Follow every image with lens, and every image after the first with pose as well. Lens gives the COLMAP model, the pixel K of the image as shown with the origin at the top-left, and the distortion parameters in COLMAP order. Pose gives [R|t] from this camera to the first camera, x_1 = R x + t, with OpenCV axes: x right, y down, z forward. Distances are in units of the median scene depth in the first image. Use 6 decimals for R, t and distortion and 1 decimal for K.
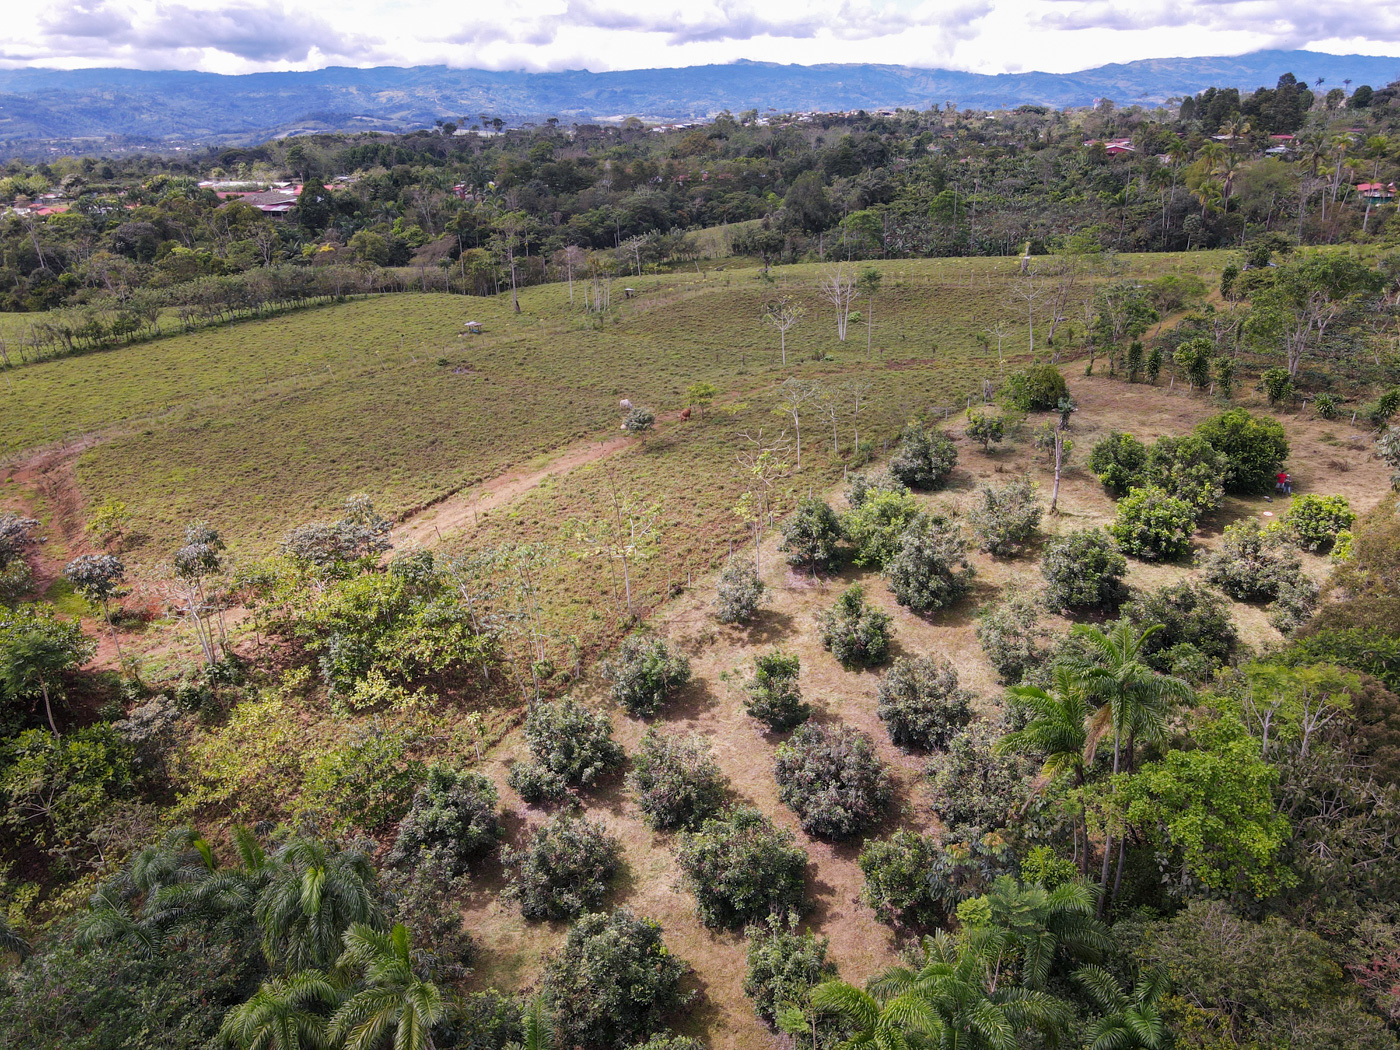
lens RADIAL K [[1029.3, 0, 697.2], [0, 1029.3, 519.8], [0, 0, 1]] dist [0.012765, 0.005962]
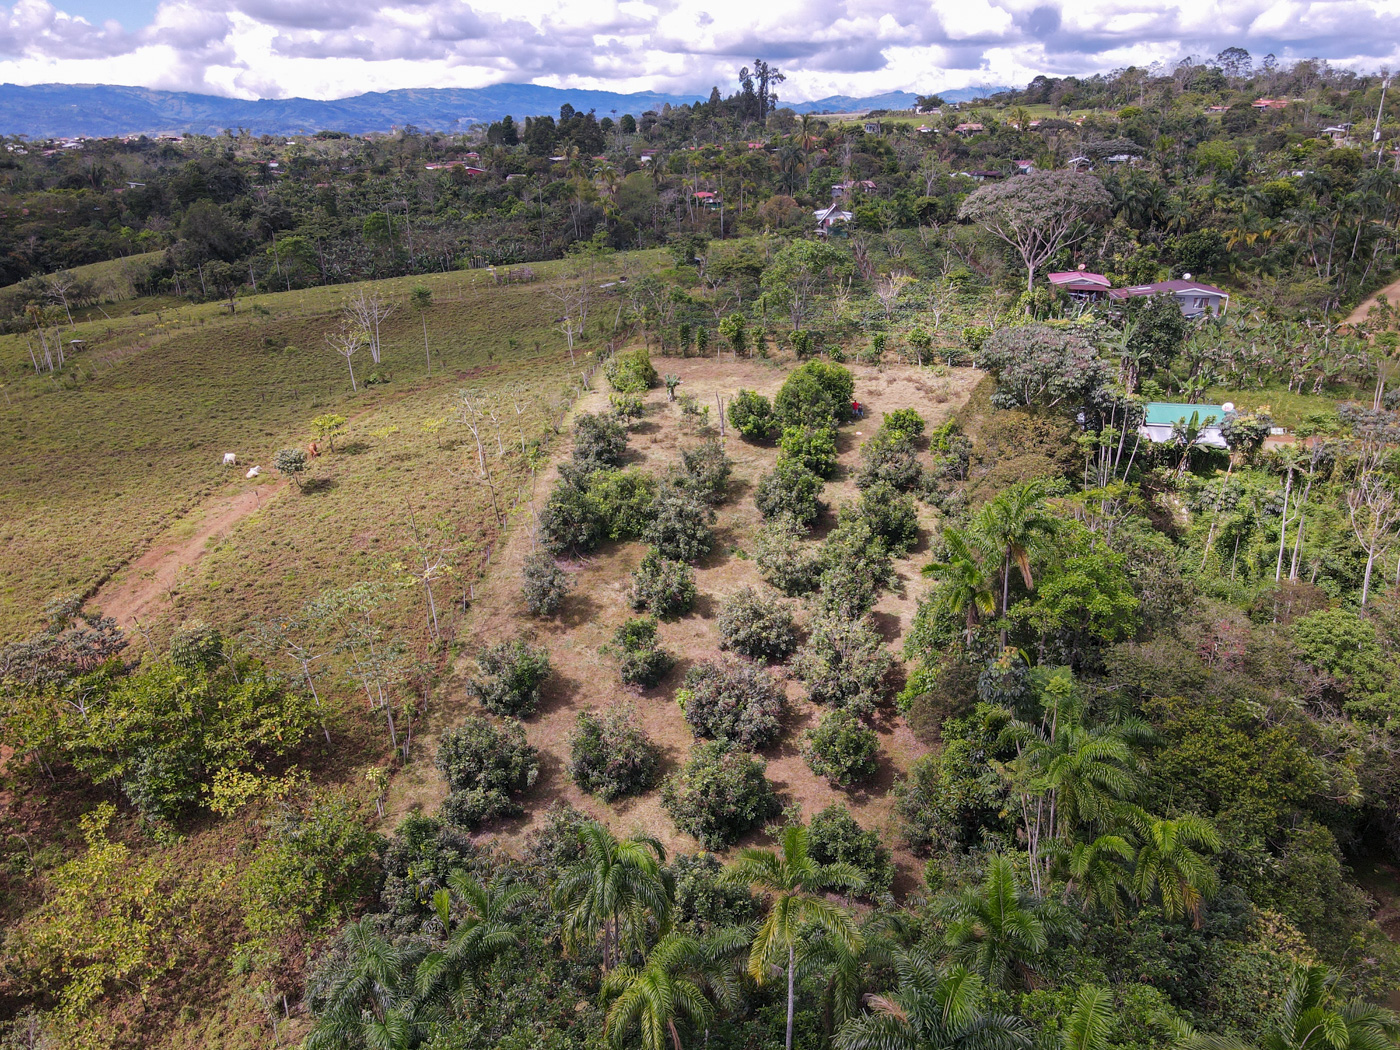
lens RADIAL K [[1029.3, 0, 698.8], [0, 1029.3, 527.0], [0, 0, 1]] dist [0.012765, 0.005962]
pose [[0.802951, -0.217634, 0.554892, -0.365164], [0.226616, 0.972513, 0.053507, -0.006357], [-0.551285, 0.082784, 0.830200, 0.038363]]
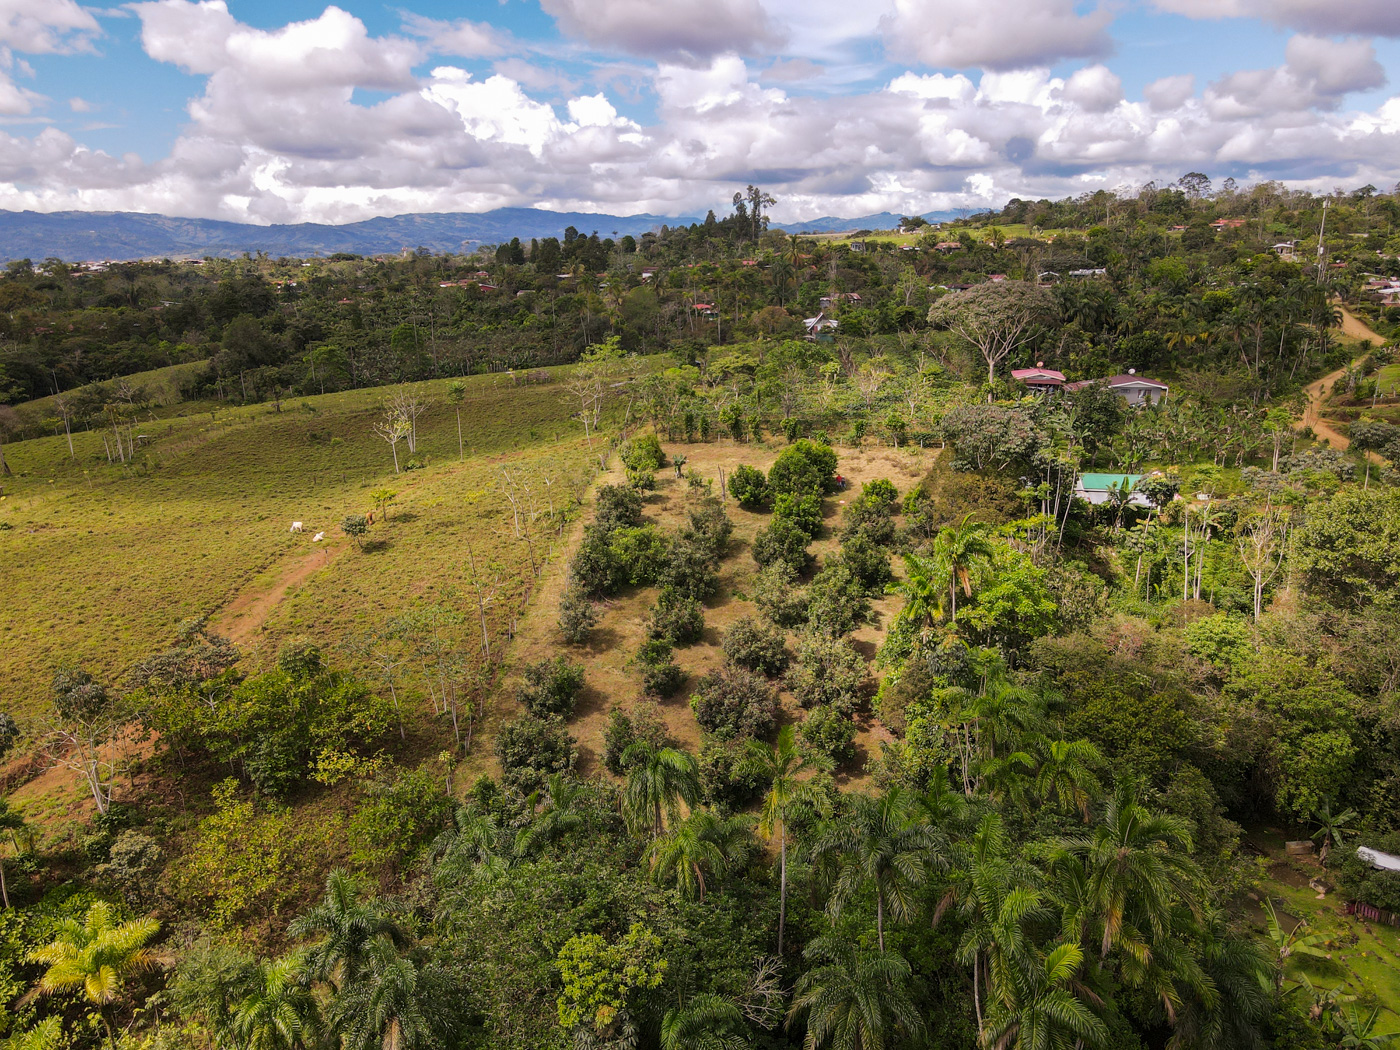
lens RADIAL K [[1029.3, 0, 698.1], [0, 1029.3, 529.9], [0, 0, 1]] dist [0.012765, 0.005962]
pose [[0.800591, -0.165837, 0.575806, -0.494994], [0.233713, 0.971253, -0.045221, 0.053409], [-0.551754, 0.170777, 0.816335, -0.106573]]
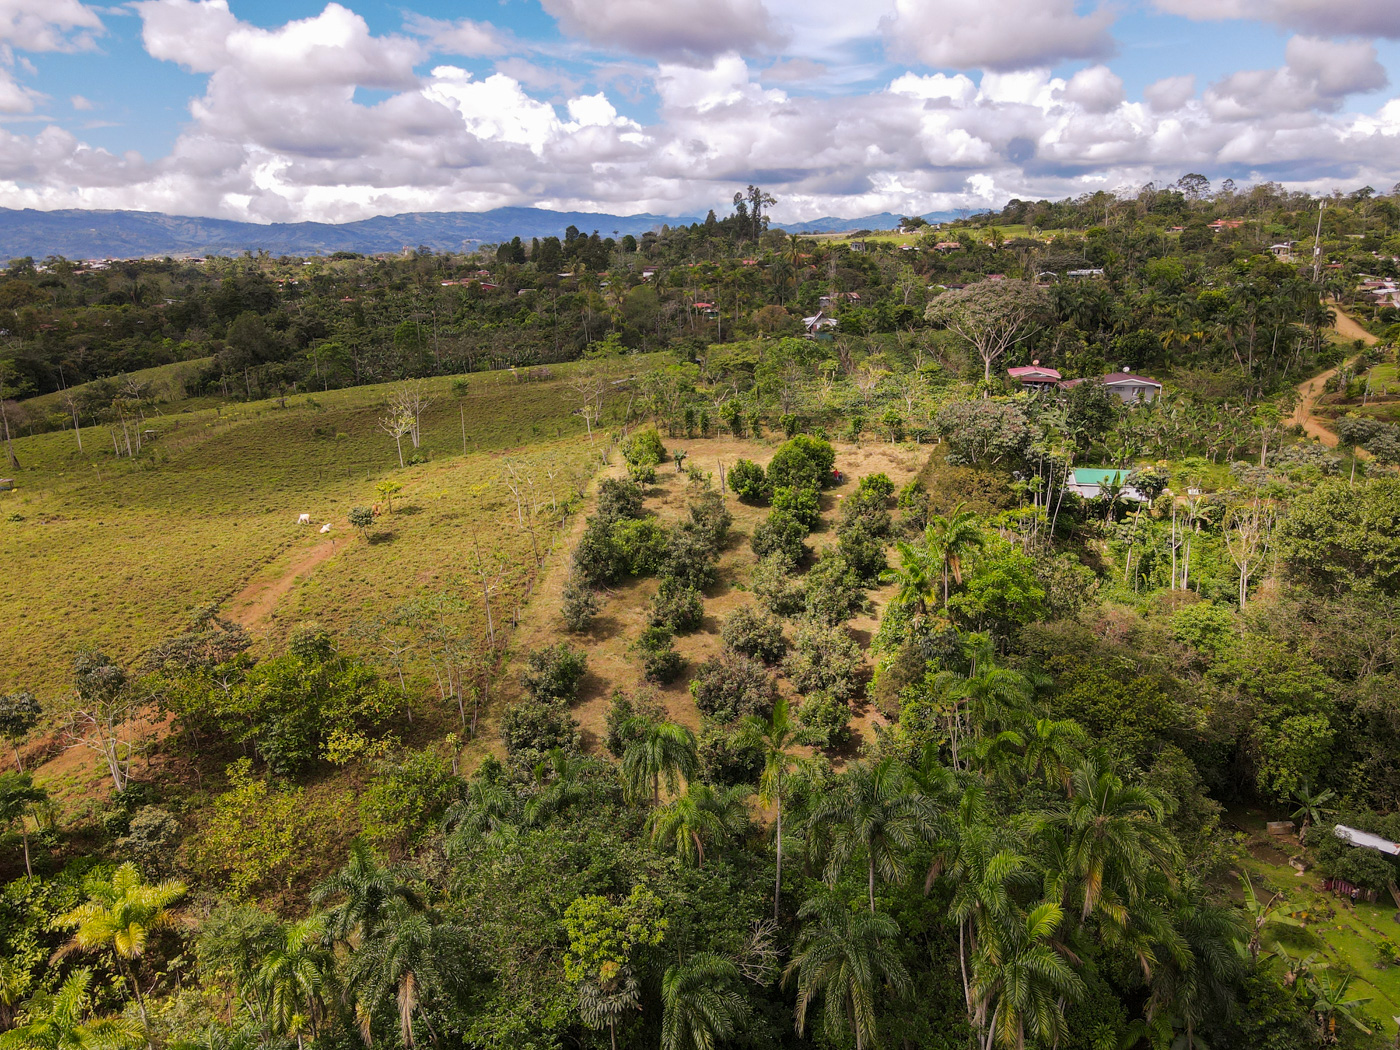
lens RADIAL K [[1029.3, 0, 697.9], [0, 1029.3, 530.0], [0, 0, 1]] dist [0.012765, 0.005962]
pose [[0.800983, -0.163784, 0.575849, -0.512773], [0.231100, 0.971888, -0.045025, 0.064477], [-0.552286, 0.169143, 0.816316, -0.127134]]
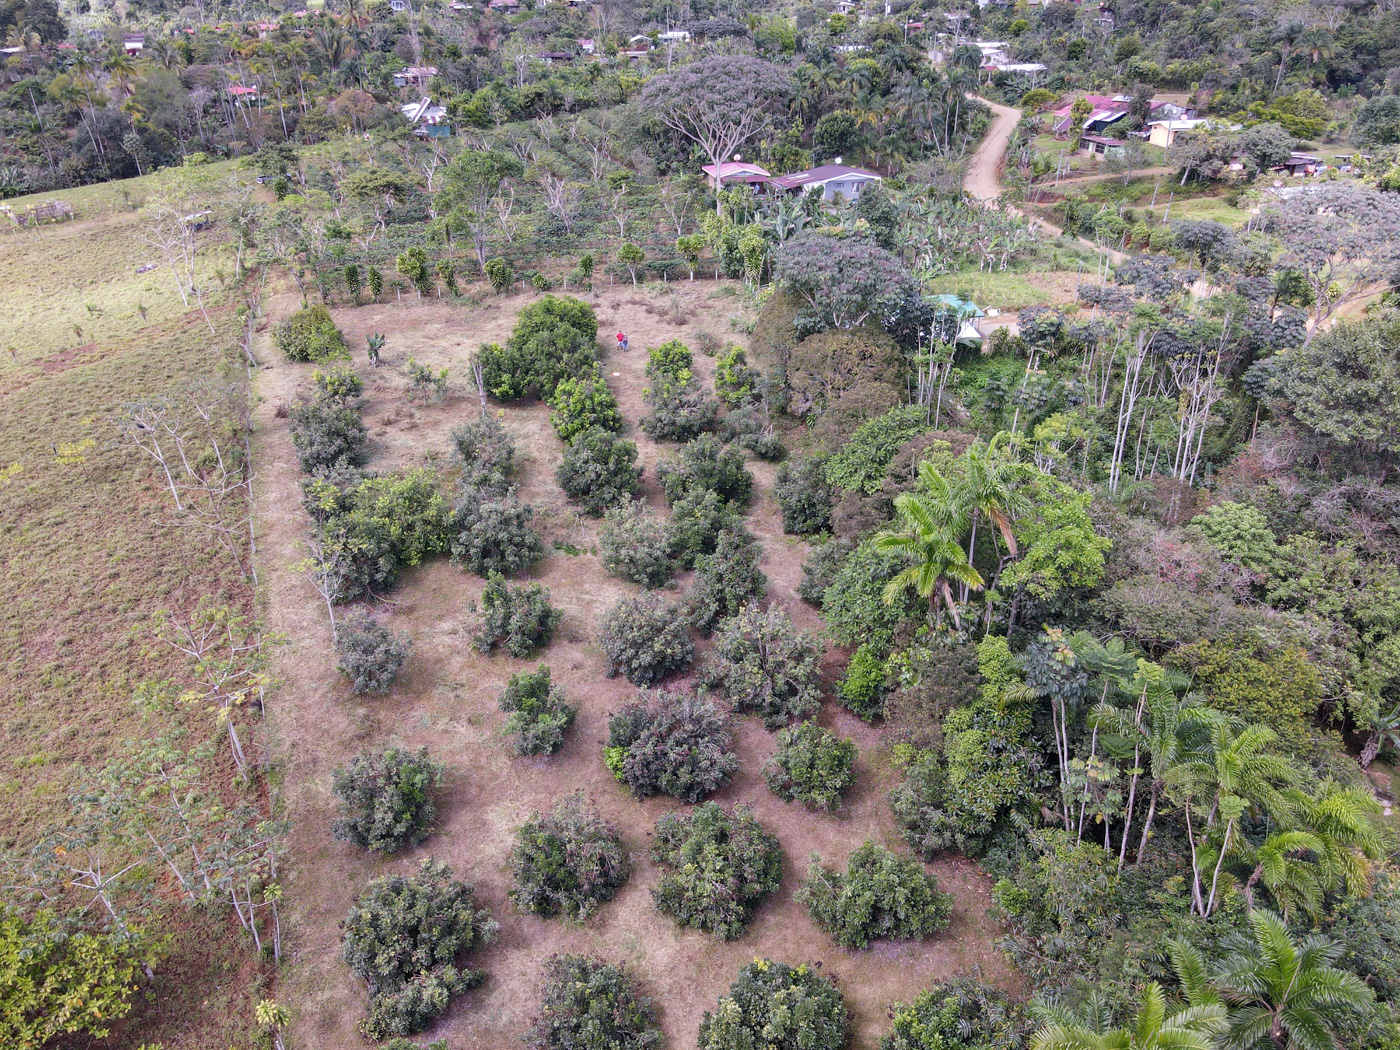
lens RADIAL K [[1029.3, 0, 697.7], [0, 1029.3, 526.8], [0, 0, 1]] dist [0.012765, 0.005962]
pose [[0.467387, -0.409538, 0.783472, -0.384446], [0.345519, 0.900360, 0.264515, -0.127740], [-0.813736, 0.147073, 0.562320, 0.305722]]
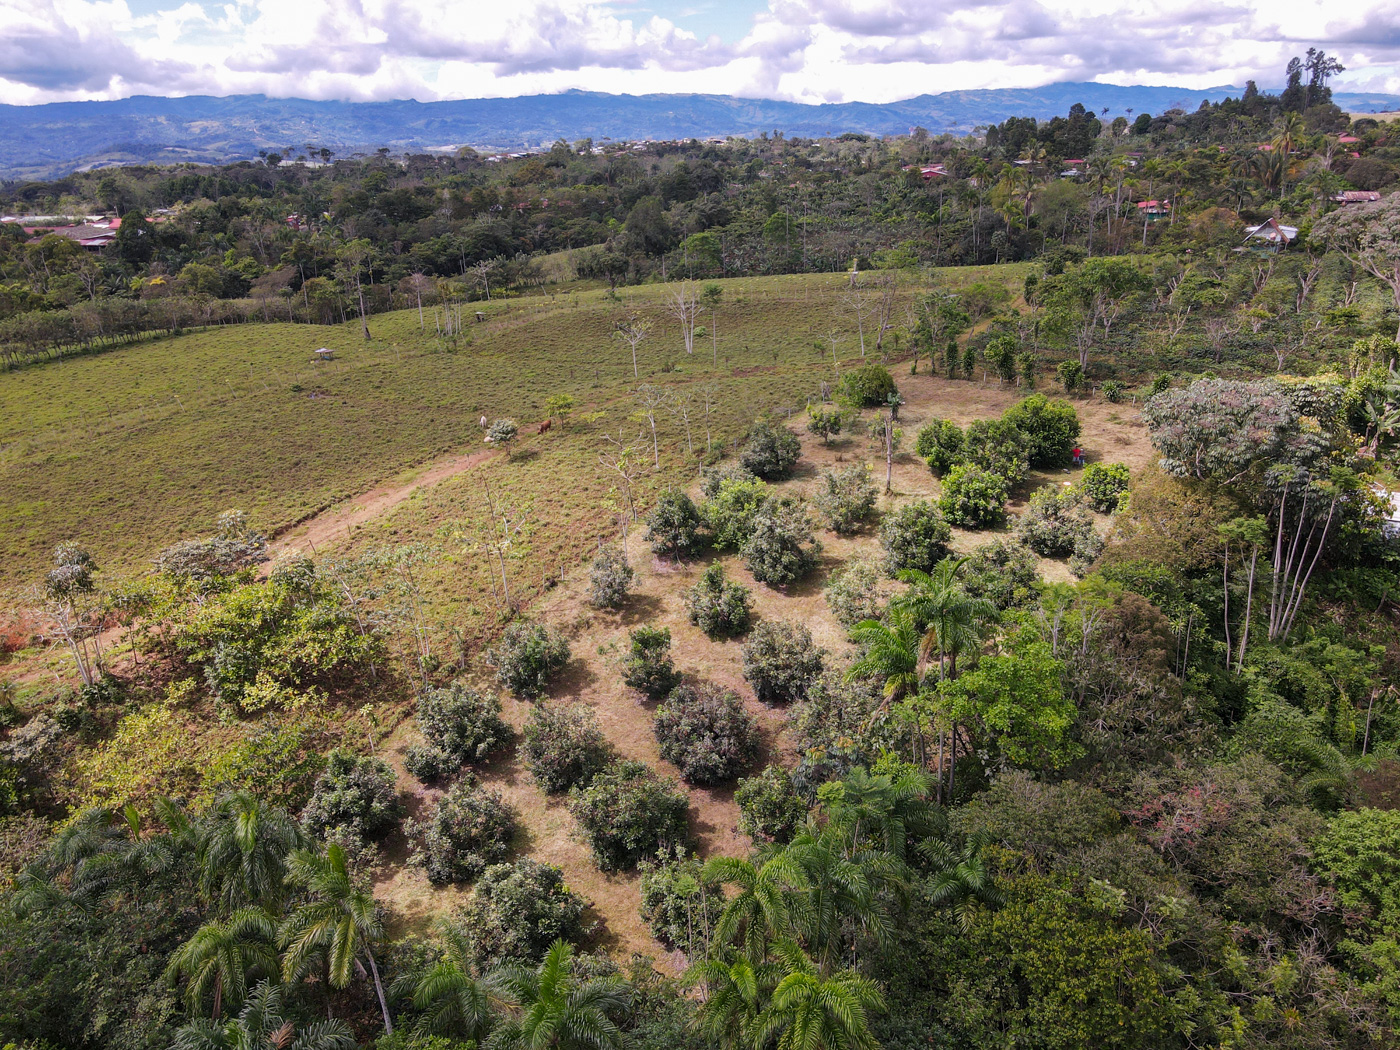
lens RADIAL K [[1029.3, 0, 696.7], [0, 1029.3, 522.5], [0, 0, 1]] dist [0.012765, 0.005962]
pose [[0.988741, -0.057549, 0.138131, -0.014475], [0.060617, 0.997997, -0.018102, 0.033447], [-0.136813, 0.026271, 0.990249, -0.075437]]
